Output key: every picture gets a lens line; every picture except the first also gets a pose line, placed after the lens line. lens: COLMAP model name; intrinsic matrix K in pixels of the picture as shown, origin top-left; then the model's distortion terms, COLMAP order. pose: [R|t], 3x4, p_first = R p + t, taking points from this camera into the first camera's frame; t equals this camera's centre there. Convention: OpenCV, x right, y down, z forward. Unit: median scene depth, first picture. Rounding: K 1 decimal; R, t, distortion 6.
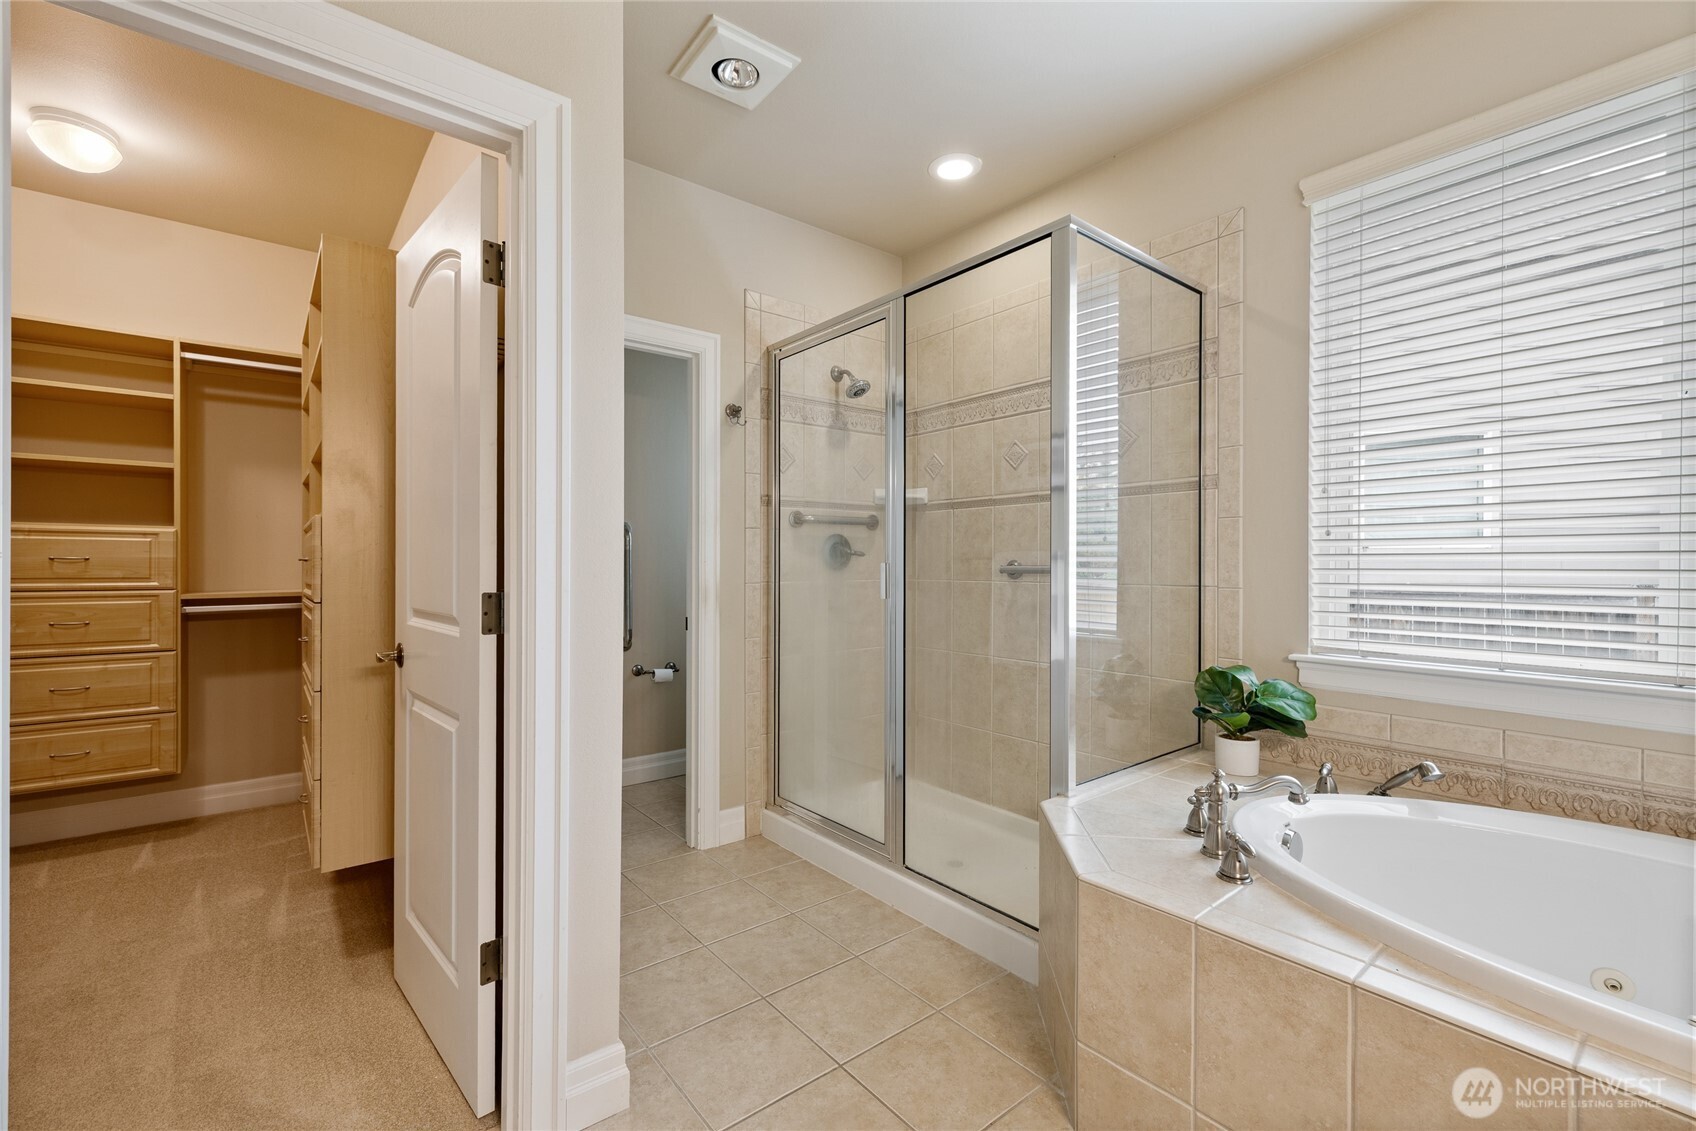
lens RADIAL K [[719.2, 0, 852.7], [0, 719.2, 564.5], [0, 0, 1]] dist [0.000132, 0.000298]
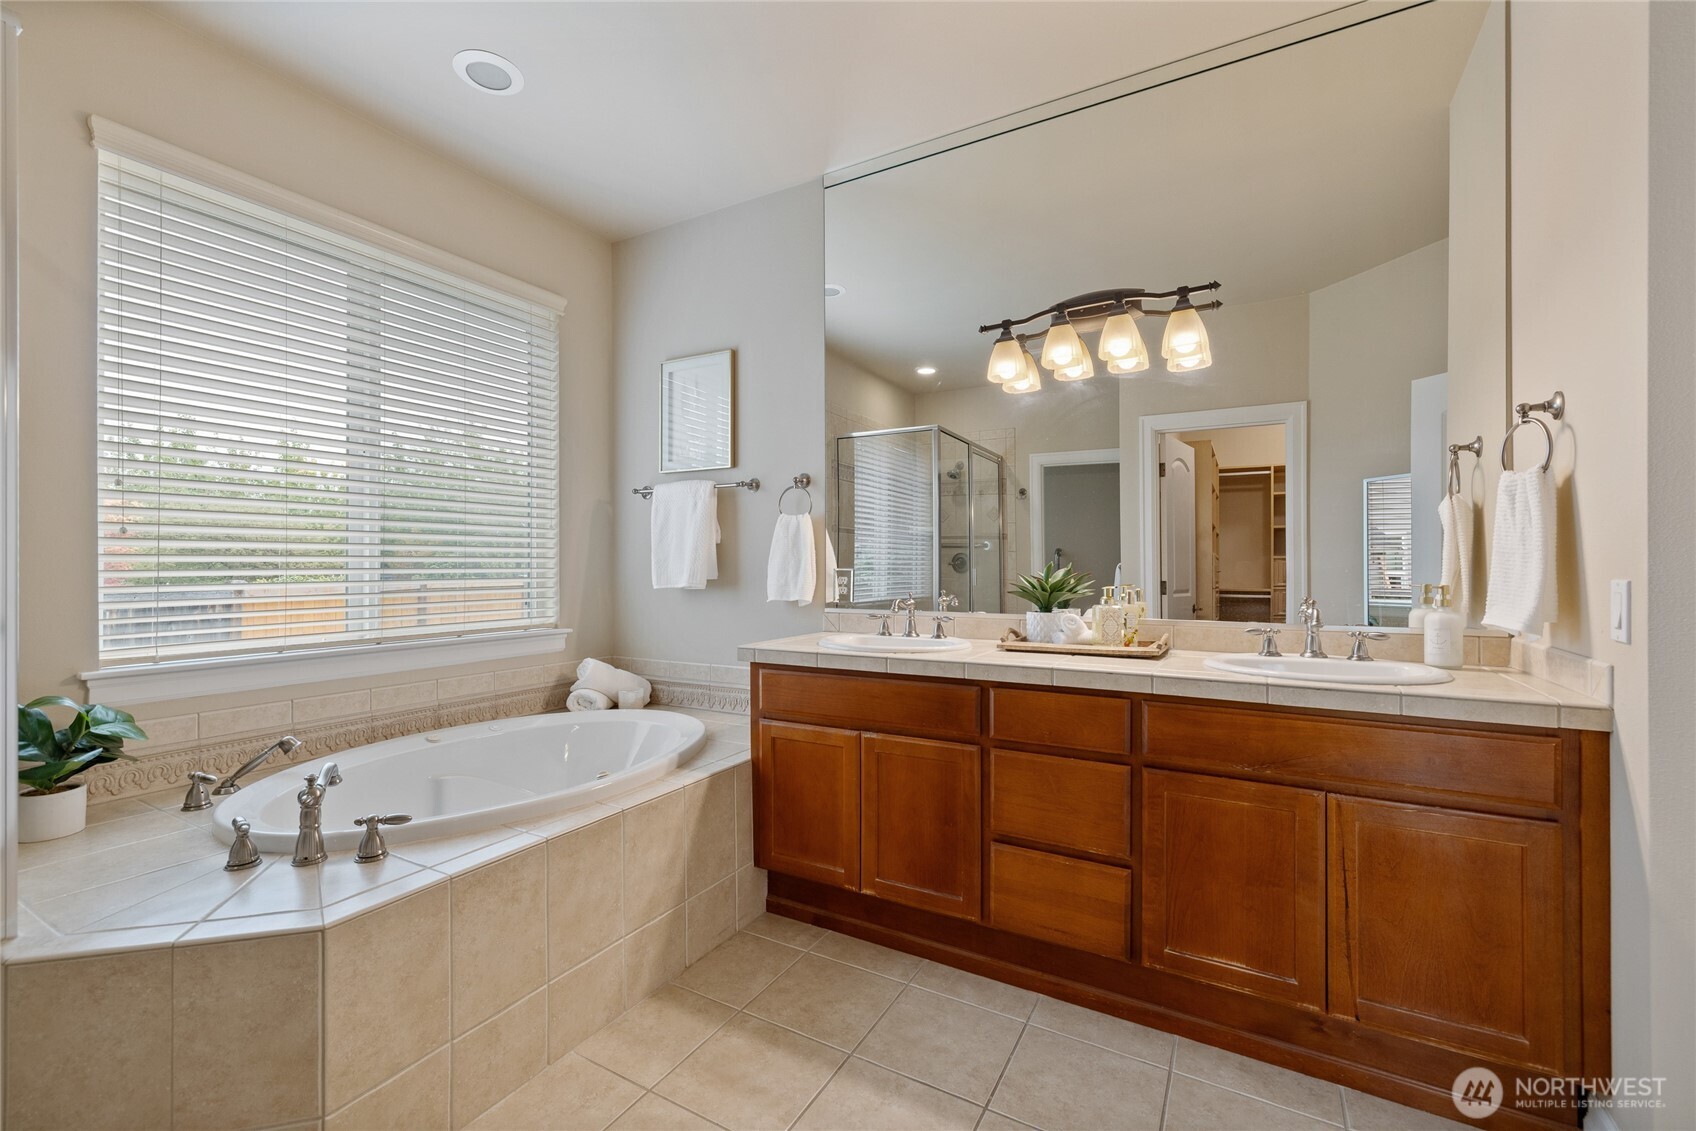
lens RADIAL K [[716.9, 0, 828.6], [0, 716.9, 553.9], [0, 0, 1]] dist [0.000129, -0.000054]
pose [[-0.350402, 0.009206, 0.936554, -0.500193], [-0.001898, 0.999943, -0.010539, -0.007247], [-0.936597, -0.005470, -0.350365, 0.505812]]
